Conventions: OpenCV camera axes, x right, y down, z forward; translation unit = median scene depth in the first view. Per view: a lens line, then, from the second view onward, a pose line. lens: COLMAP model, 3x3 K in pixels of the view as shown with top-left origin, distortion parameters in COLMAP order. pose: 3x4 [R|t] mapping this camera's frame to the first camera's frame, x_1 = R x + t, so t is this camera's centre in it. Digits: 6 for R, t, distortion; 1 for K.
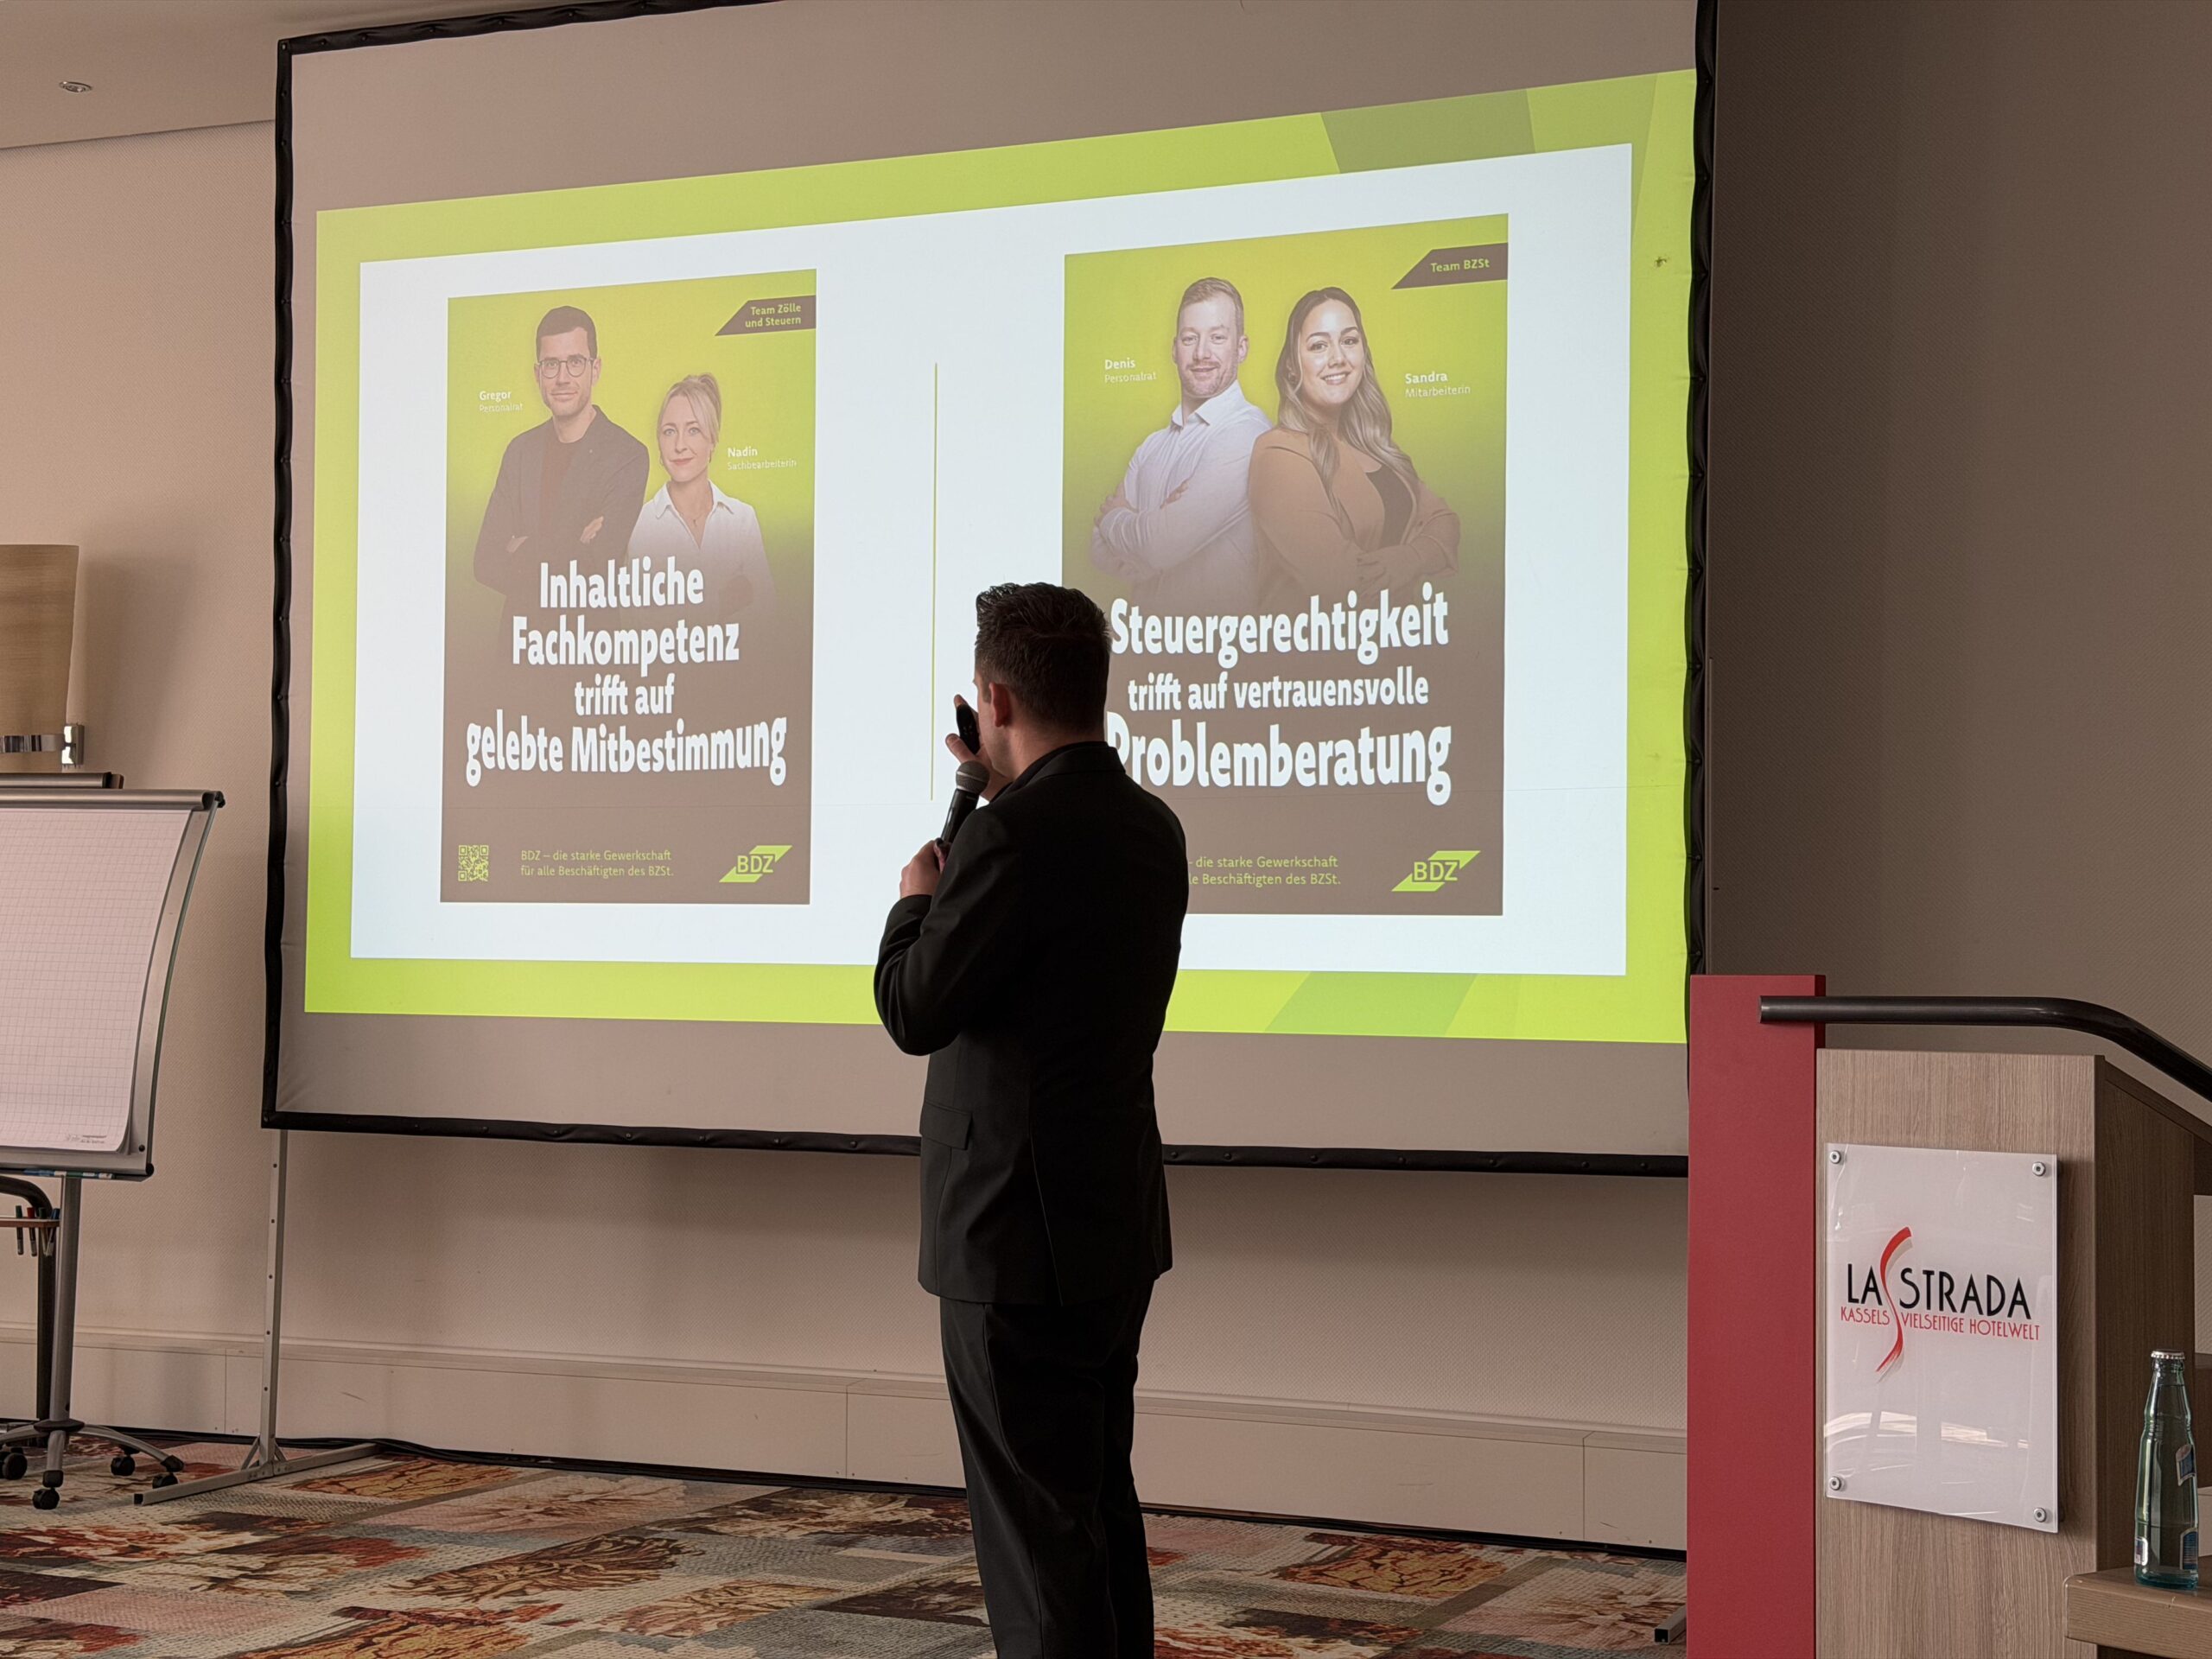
lens RADIAL K [[3093.7, 0, 1133.6], [0, 3093.7, 847.9], [0, 0, 1]] dist [0.094890, 0.000000]
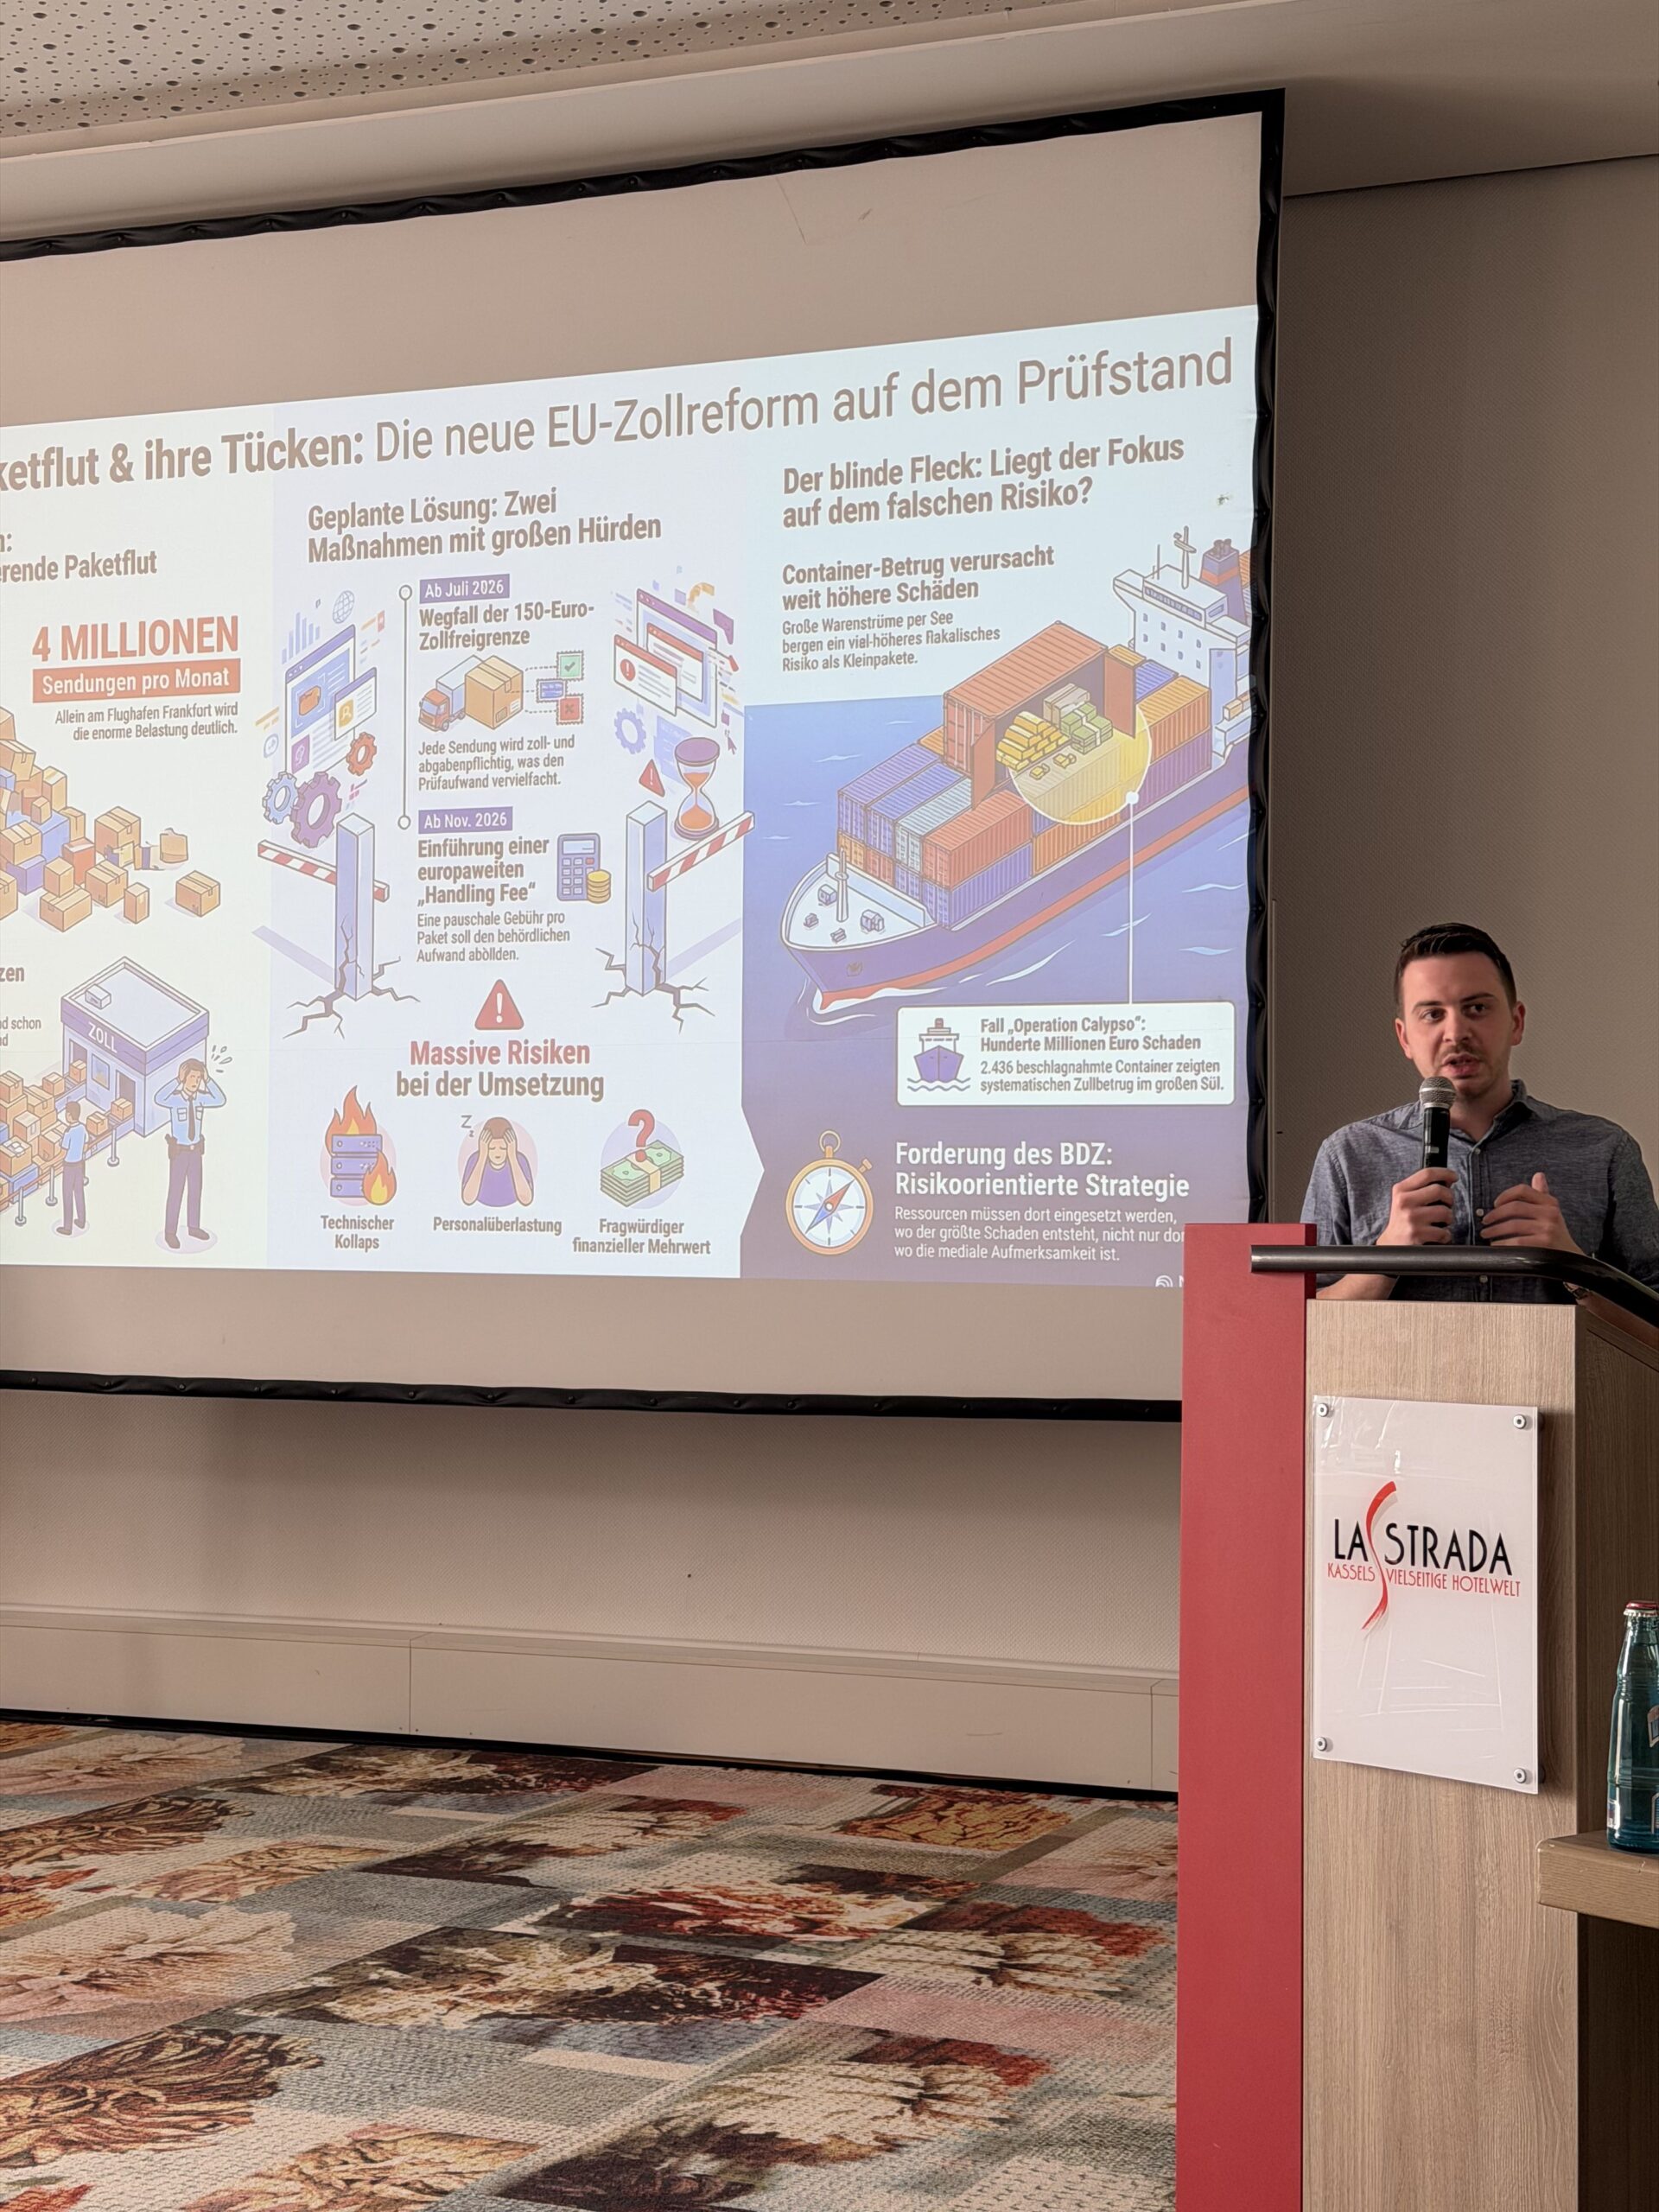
lens RADIAL K [[3093.7, 0, 874.9], [0, 3093.7, 1100.1], [0, 0, 1]] dist [0.094890, 0.000000]
pose [[0.999388, -0.001630, 0.034955, 0.021960], [0.001515, 0.999993, 0.003311, -0.000620], [-0.034960, -0.003256, 0.999383, 0.013547]]
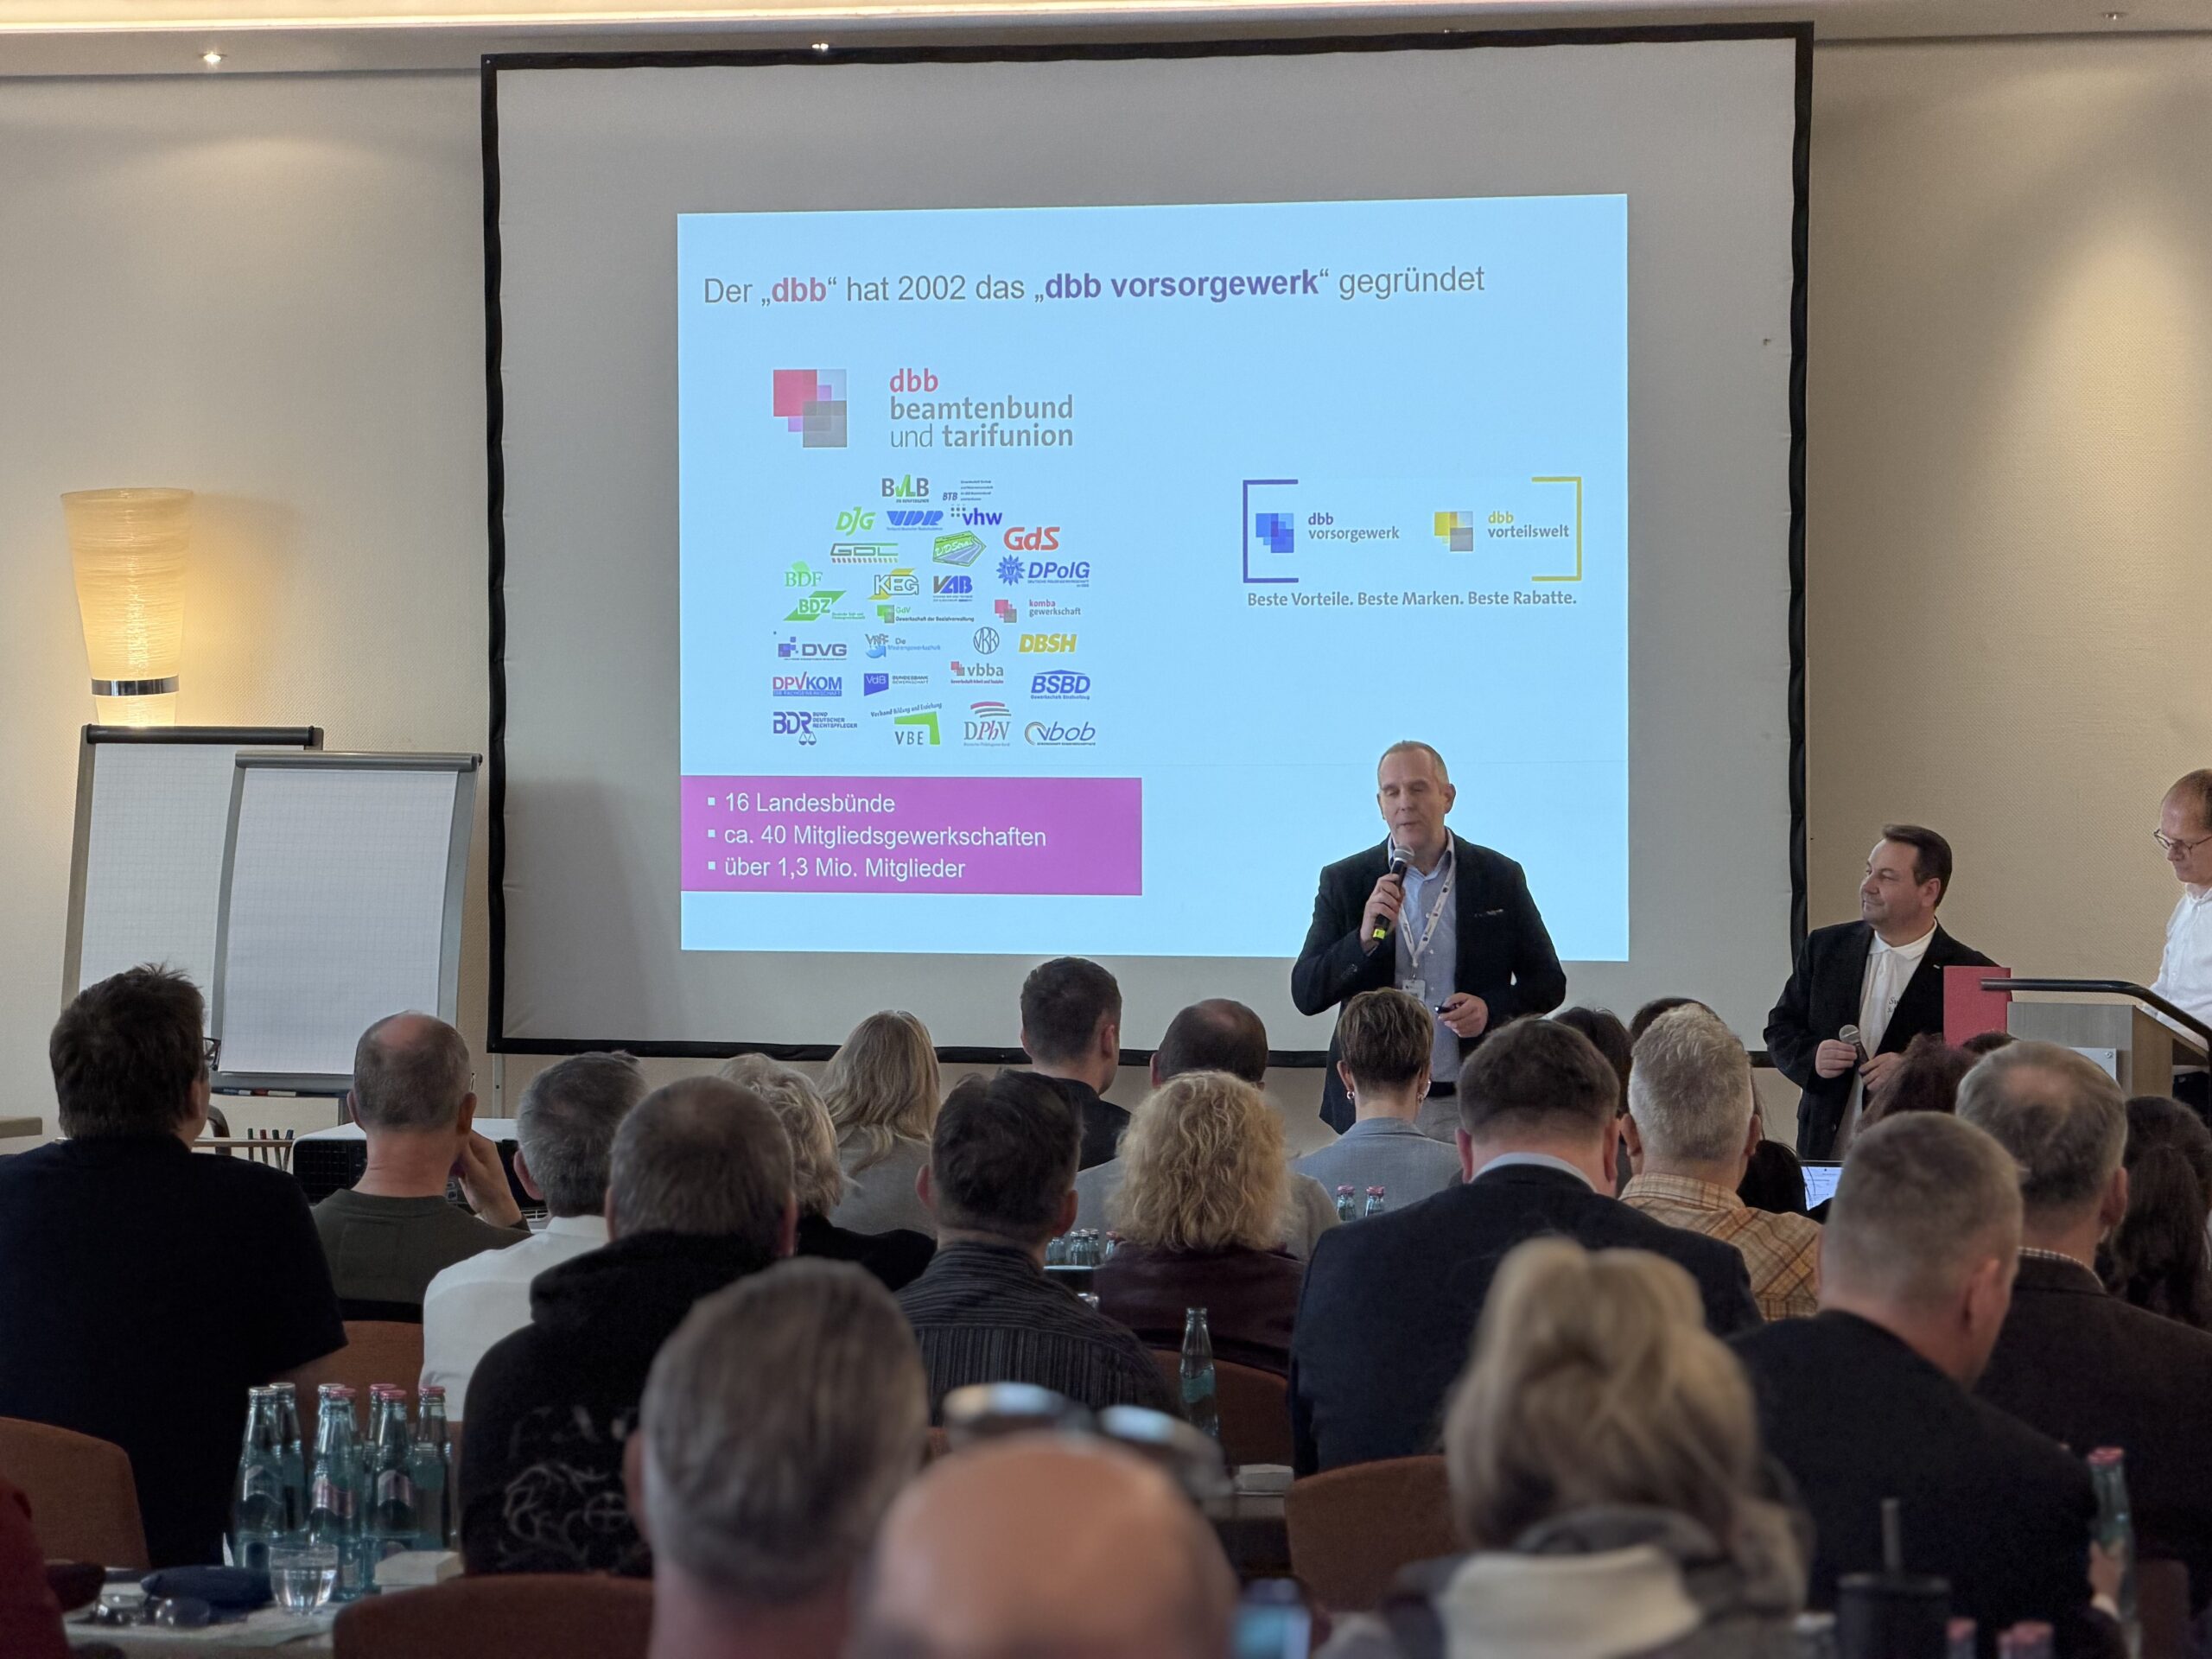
lens RADIAL K [[6761.9, 0, 1112.0], [0, 6761.9, 829.1], [0, 0, 1]] dist [-0.159009, 0.000000]
pose [[0.984622, -0.016694, 0.173900, -0.517436], [0.005278, 0.997812, 0.065900, -0.157737], [-0.174620, -0.063968, 0.982556, -1.494544]]
